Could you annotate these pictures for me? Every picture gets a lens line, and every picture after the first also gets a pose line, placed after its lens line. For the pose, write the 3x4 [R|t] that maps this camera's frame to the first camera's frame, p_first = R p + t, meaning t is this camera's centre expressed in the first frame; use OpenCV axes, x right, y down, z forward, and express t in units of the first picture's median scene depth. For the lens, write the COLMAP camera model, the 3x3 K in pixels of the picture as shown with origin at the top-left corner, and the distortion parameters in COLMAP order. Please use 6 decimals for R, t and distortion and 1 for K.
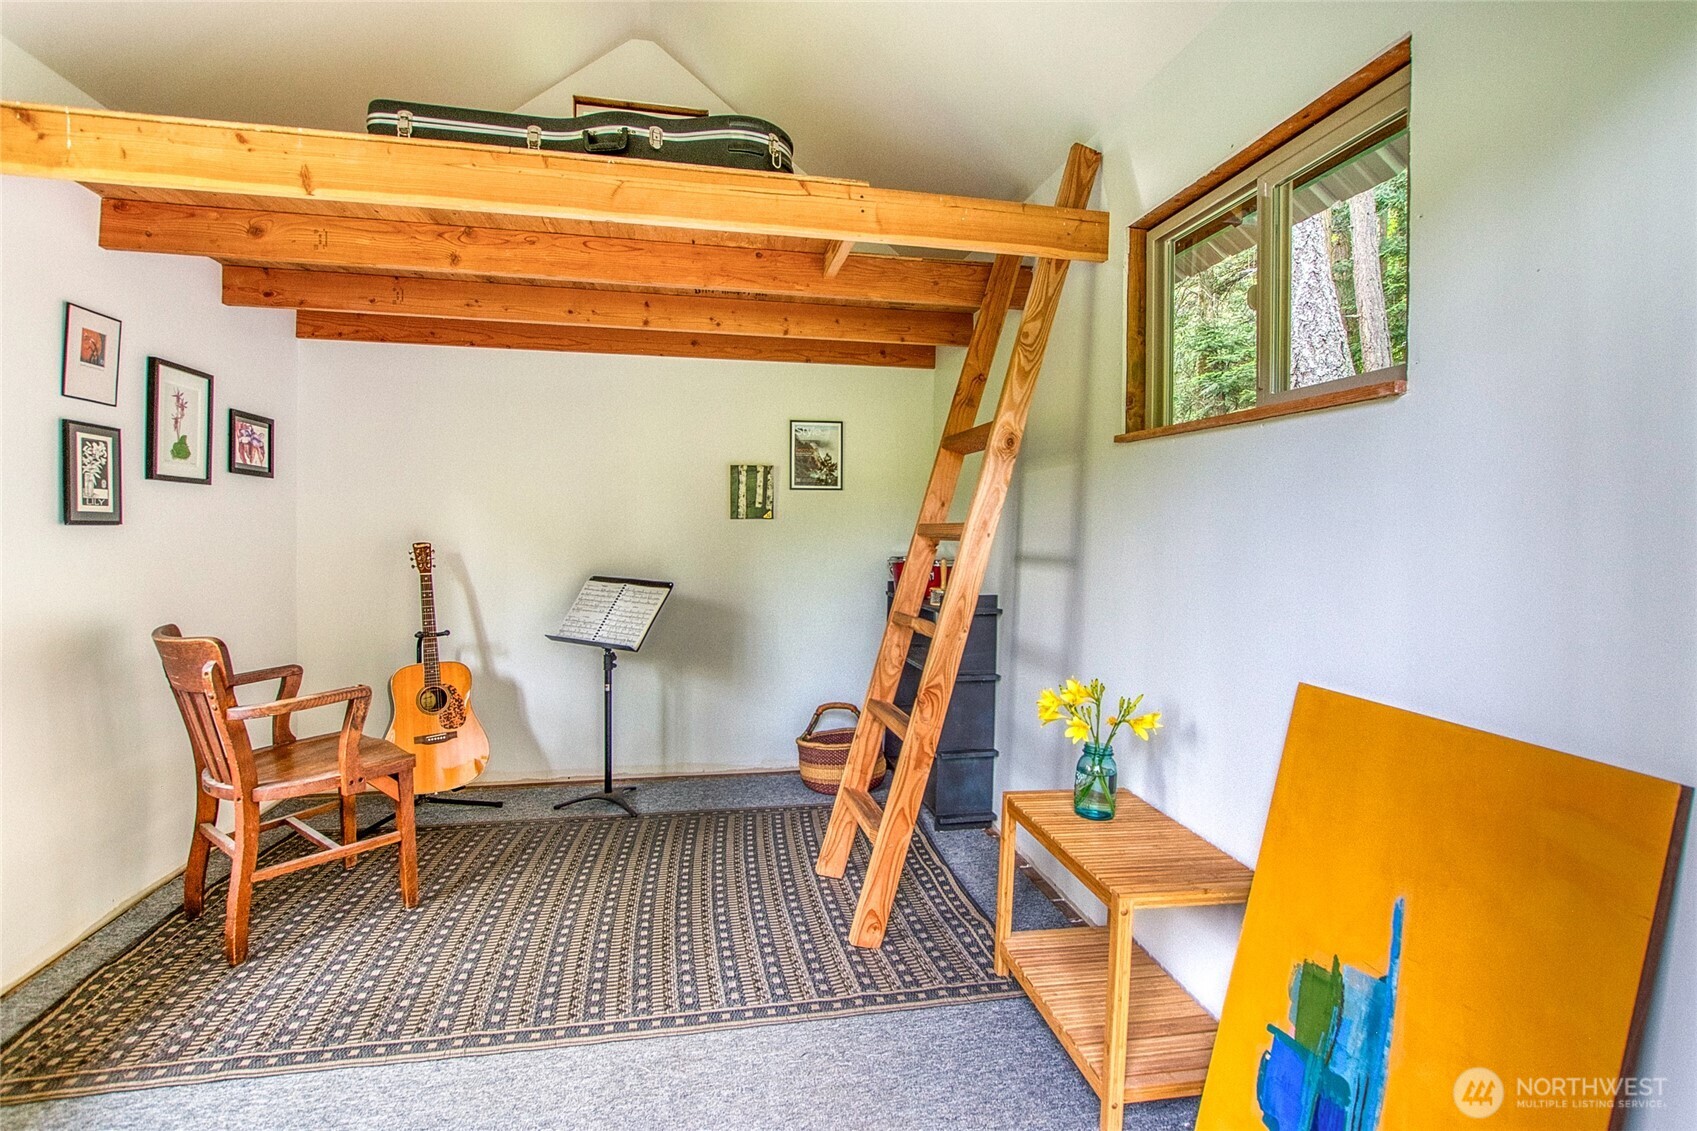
lens RADIAL K [[823.3, 0, 874.9], [0, 823.3, 524.0], [0, 0, 1]] dist [-0.017348, 0.000691]
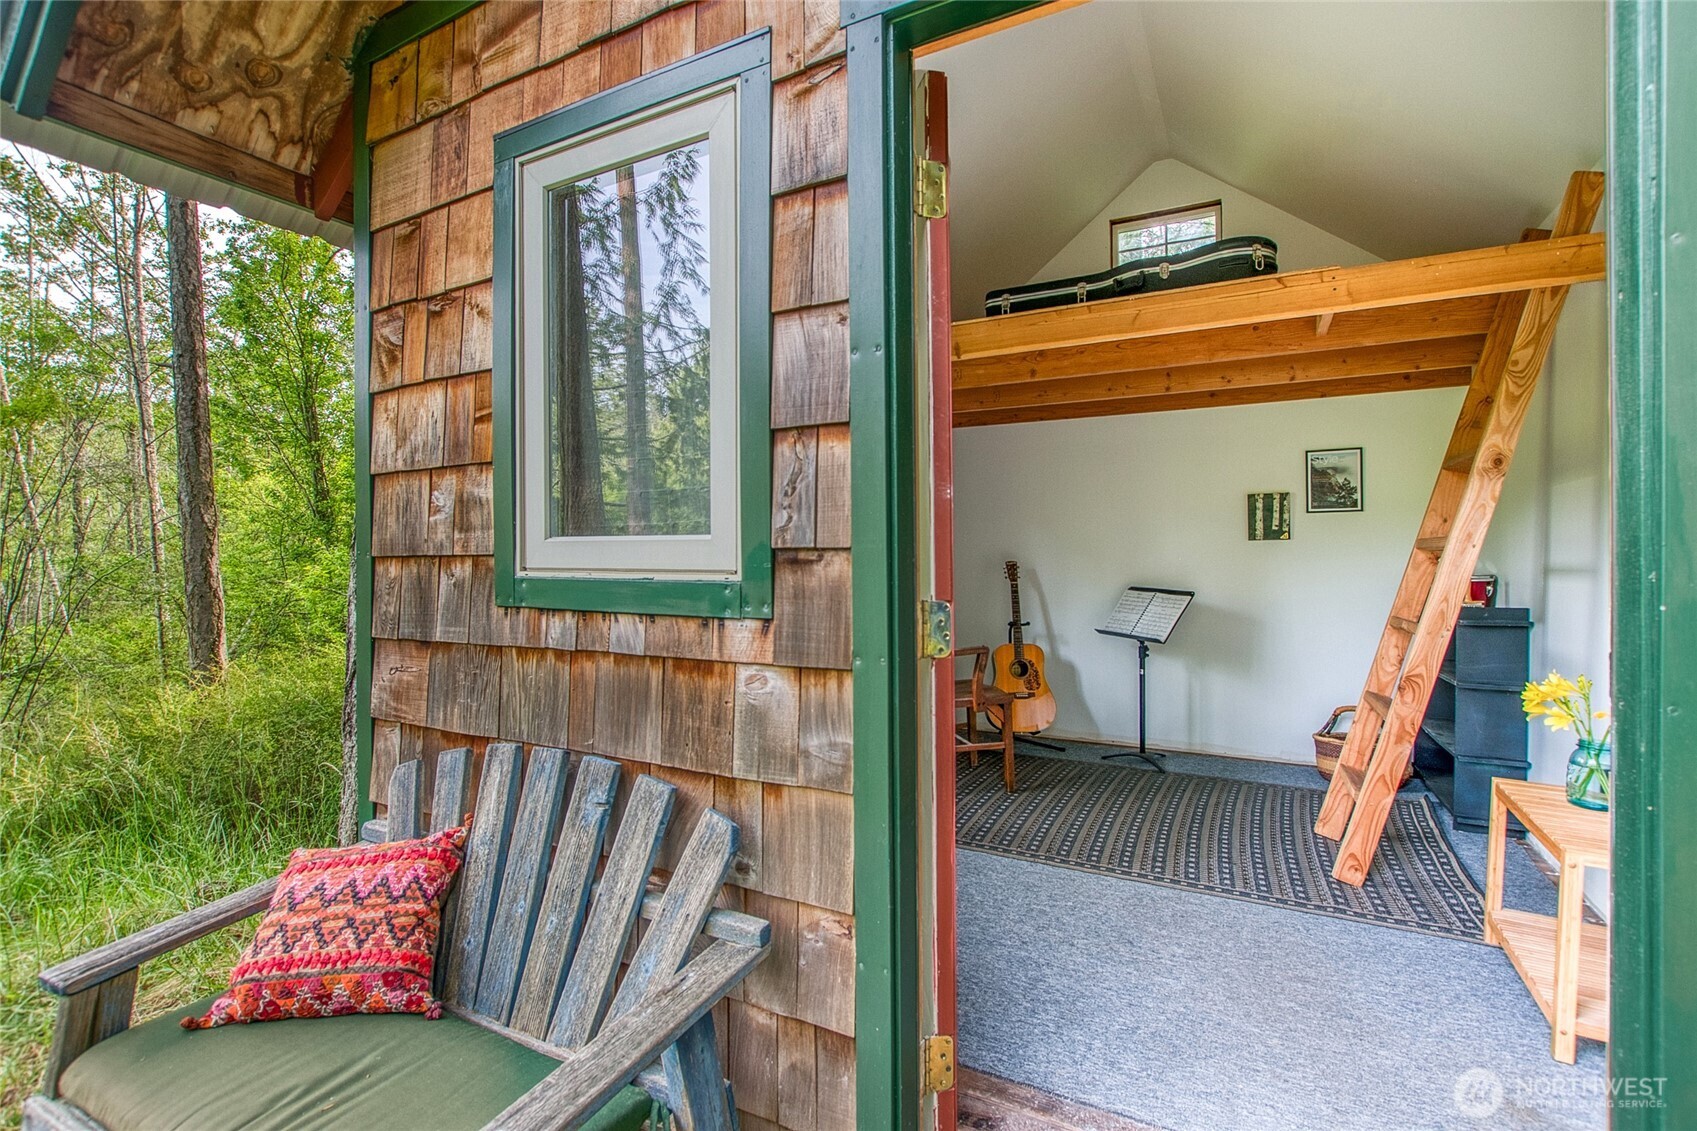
lens RADIAL K [[746.8, 0, 848.5], [0, 746.8, 565.5], [0, 0, 1]] dist [-0.019317, 0.000117]
pose [[0.762665, -0.002069, -0.646790, 0.107139], [0.013762, 0.999820, 0.013029, 0.011817], [0.646647, -0.018838, 0.762557, -0.253670]]
